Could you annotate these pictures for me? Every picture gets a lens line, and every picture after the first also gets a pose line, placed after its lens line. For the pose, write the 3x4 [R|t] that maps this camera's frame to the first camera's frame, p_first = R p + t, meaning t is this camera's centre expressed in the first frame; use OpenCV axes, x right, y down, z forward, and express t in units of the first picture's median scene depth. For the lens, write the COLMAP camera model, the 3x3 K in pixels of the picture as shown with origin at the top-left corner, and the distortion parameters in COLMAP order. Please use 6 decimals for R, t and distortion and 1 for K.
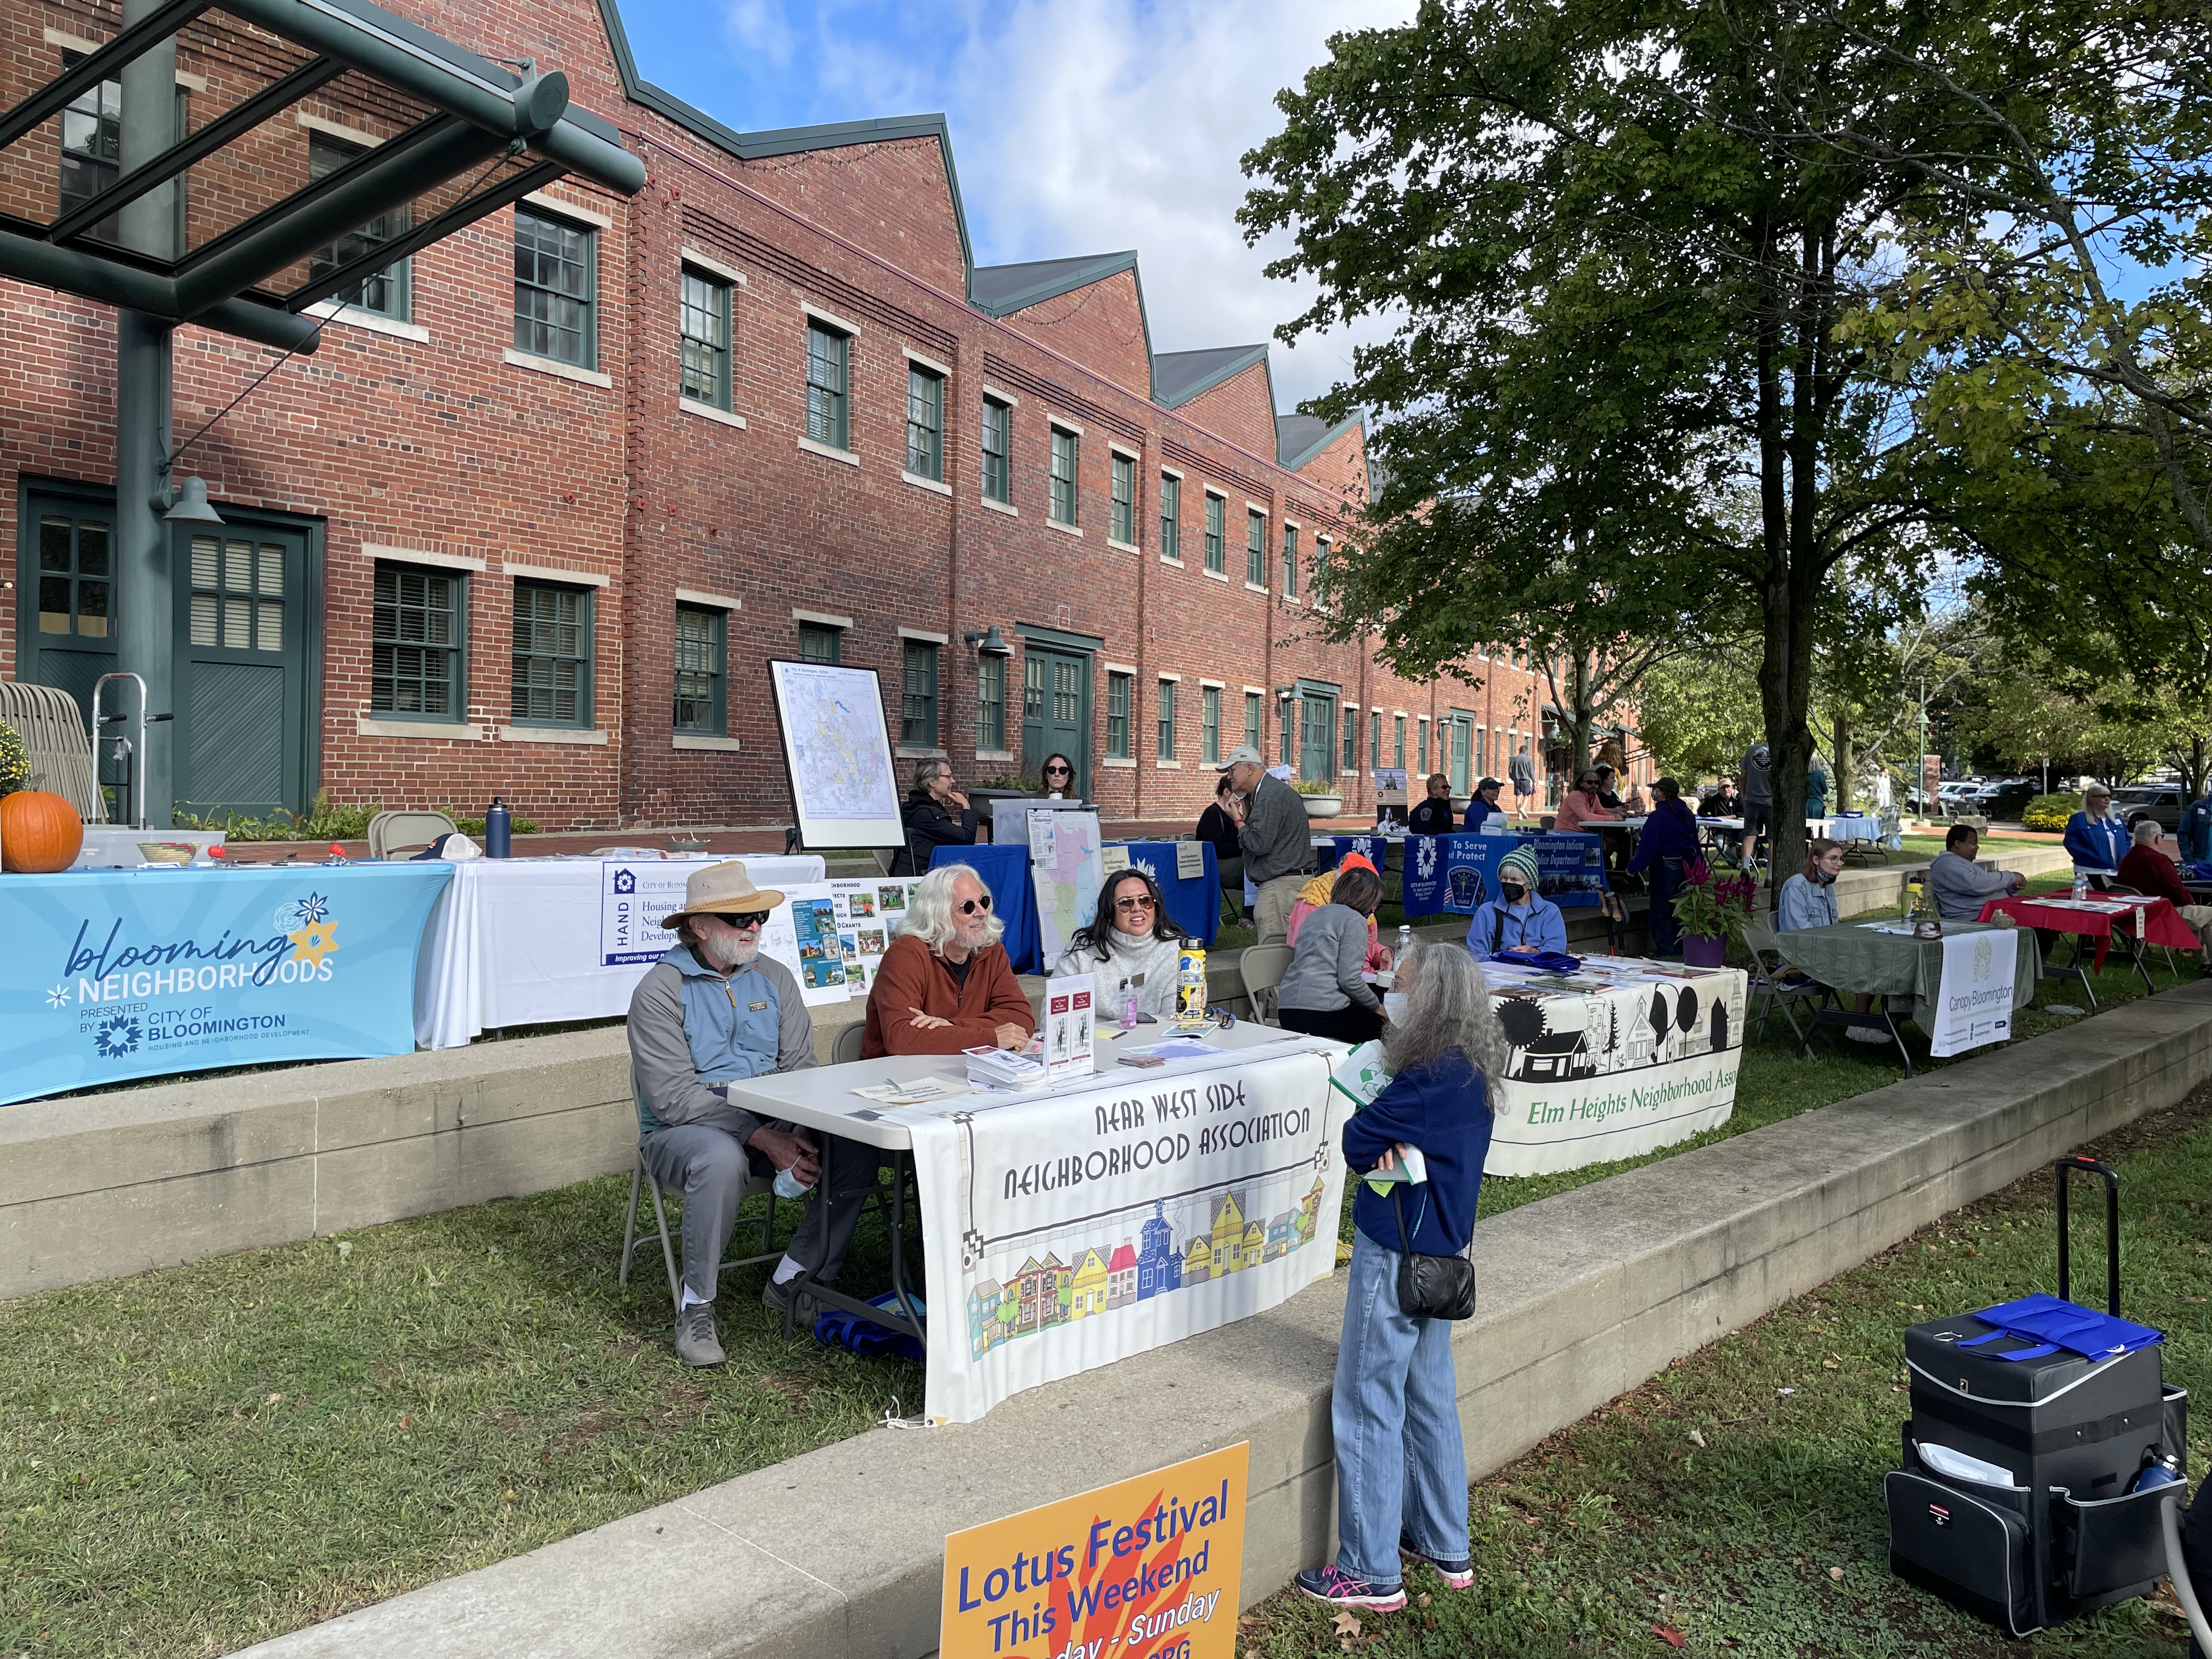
lens RADIAL K [[1705.7, 0, 1108.0], [0, 1705.7, 824.8], [0, 0, 1]] dist [0.015287, -0.015284]
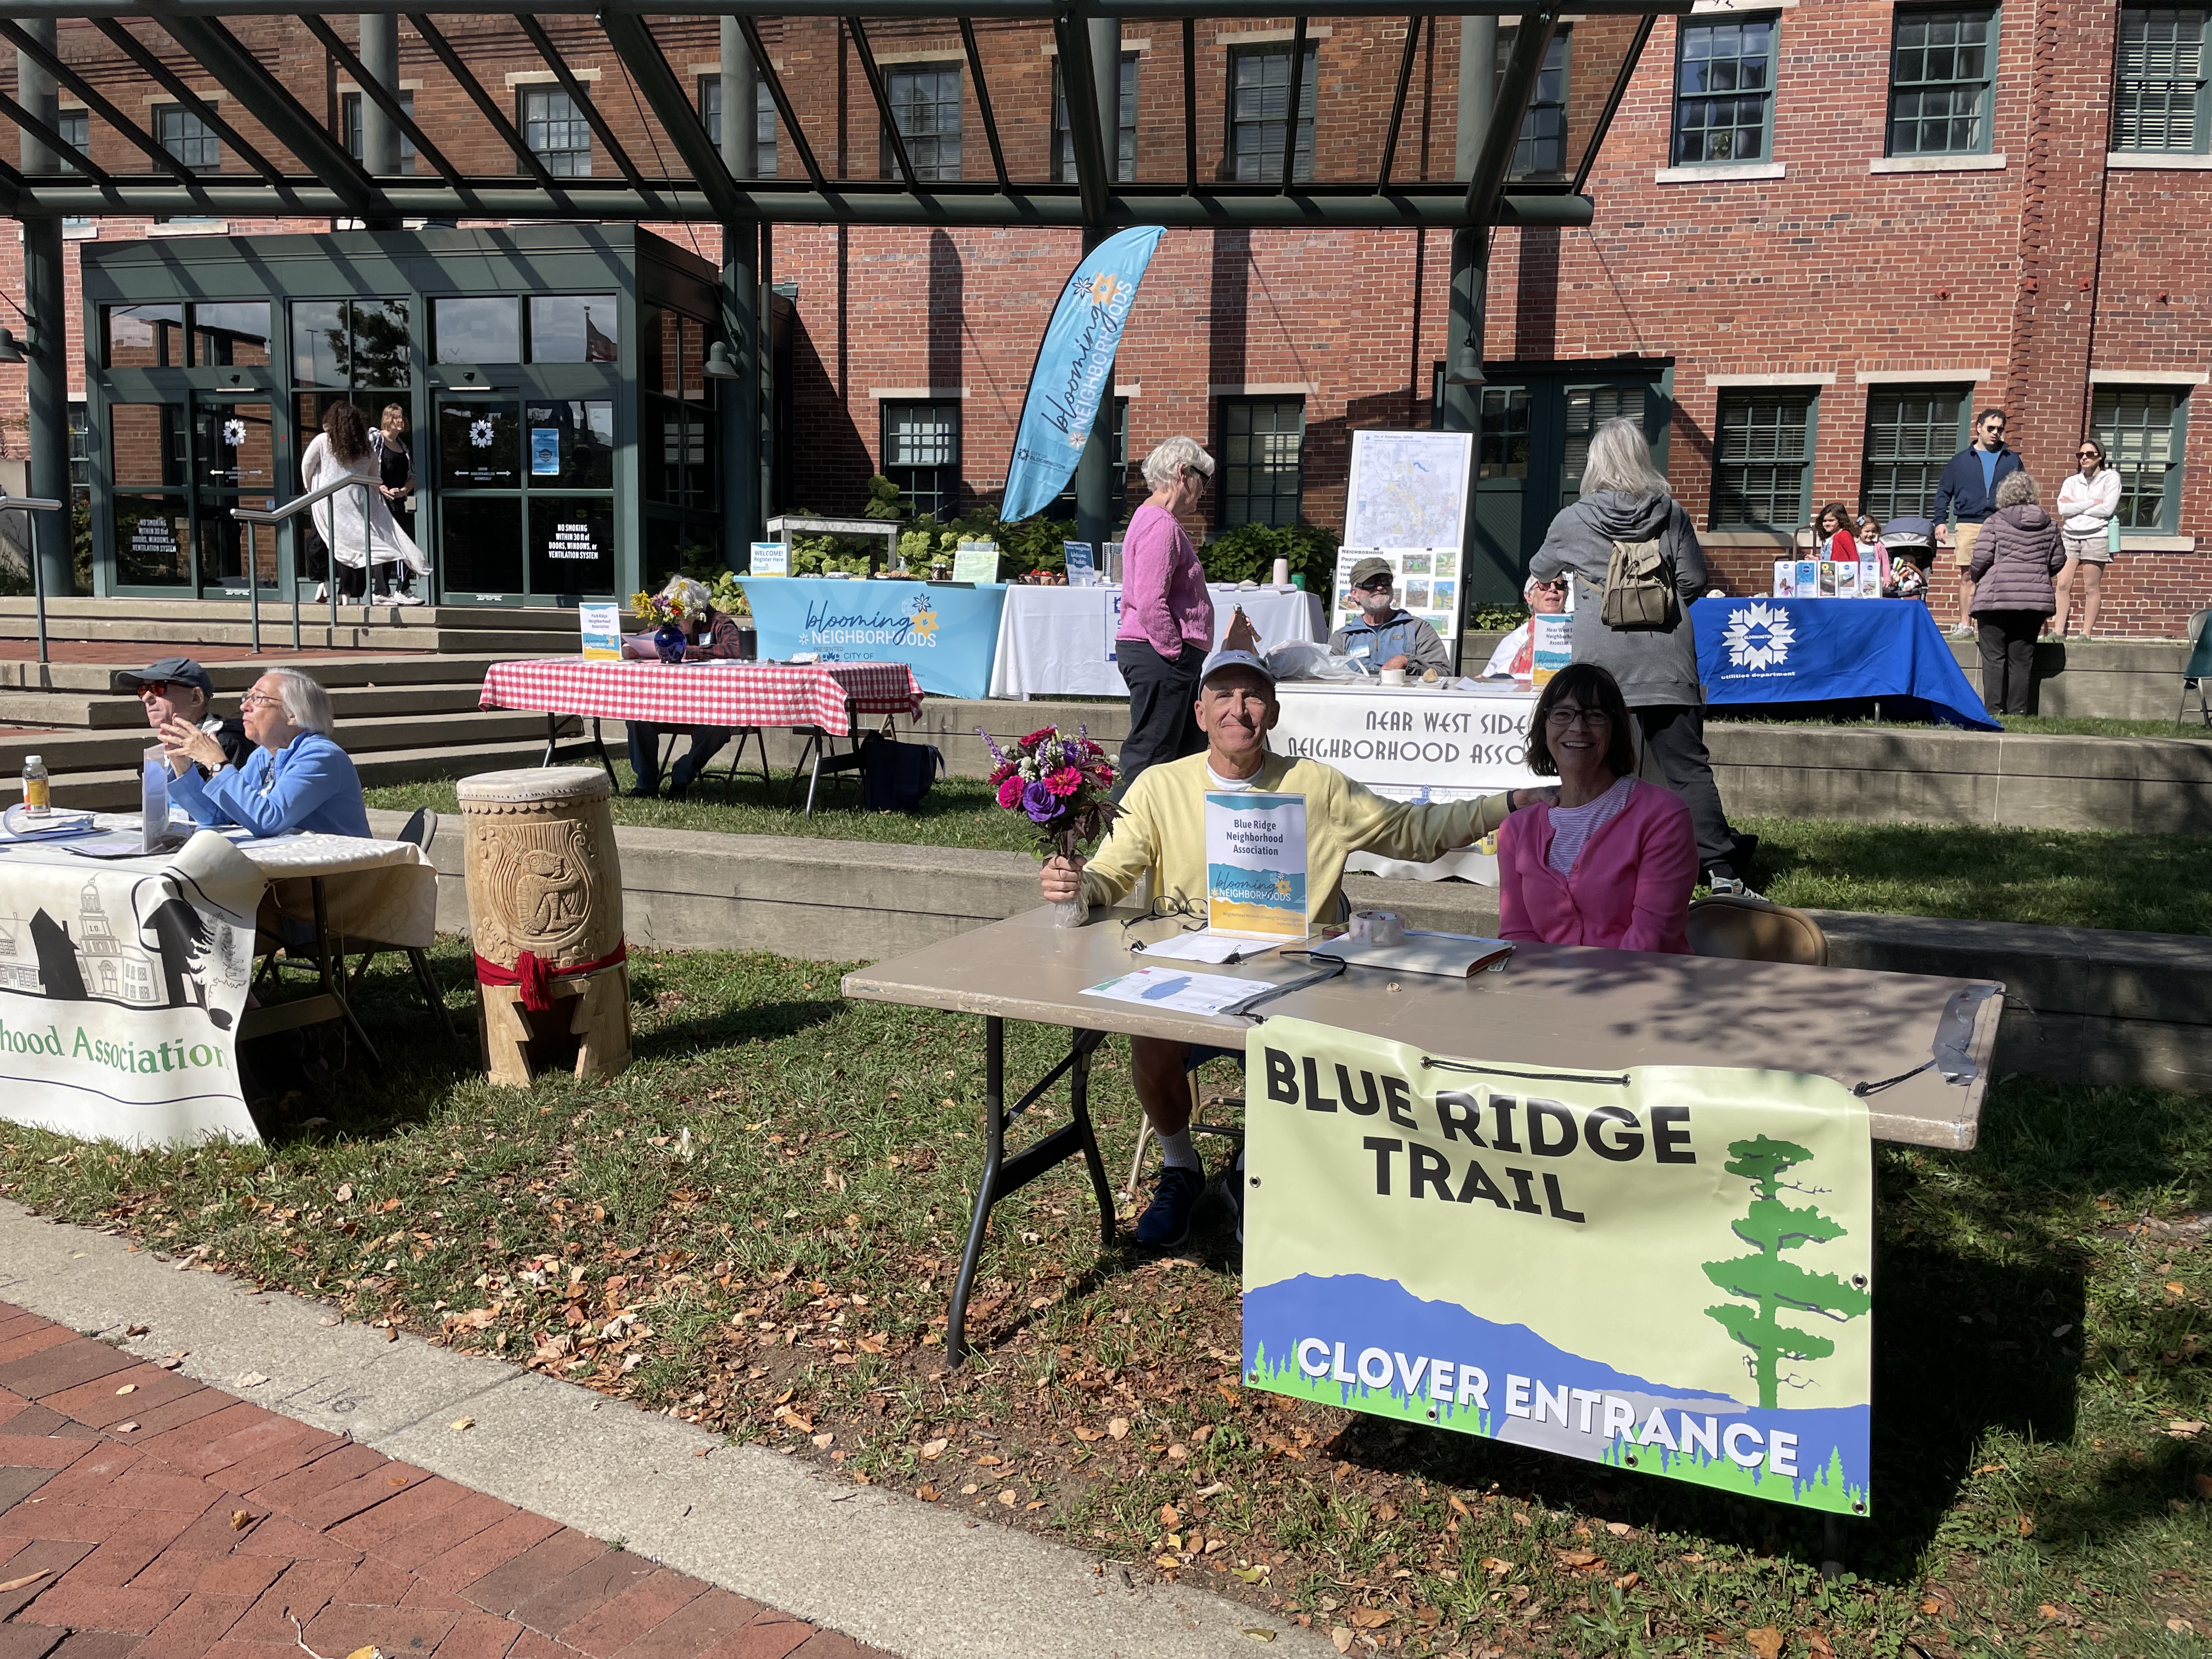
lens RADIAL K [[1705.7, 0, 1109.6], [0, 1705.7, 828.1], [0, 0, 1]] dist [0.015287, -0.015284]
pose [[0.340747, 0.097355, -0.935101, 0.499054], [-0.036055, 0.995246, 0.090479, 0.044669], [0.939463, 0.002884, 0.342637, 0.226759]]
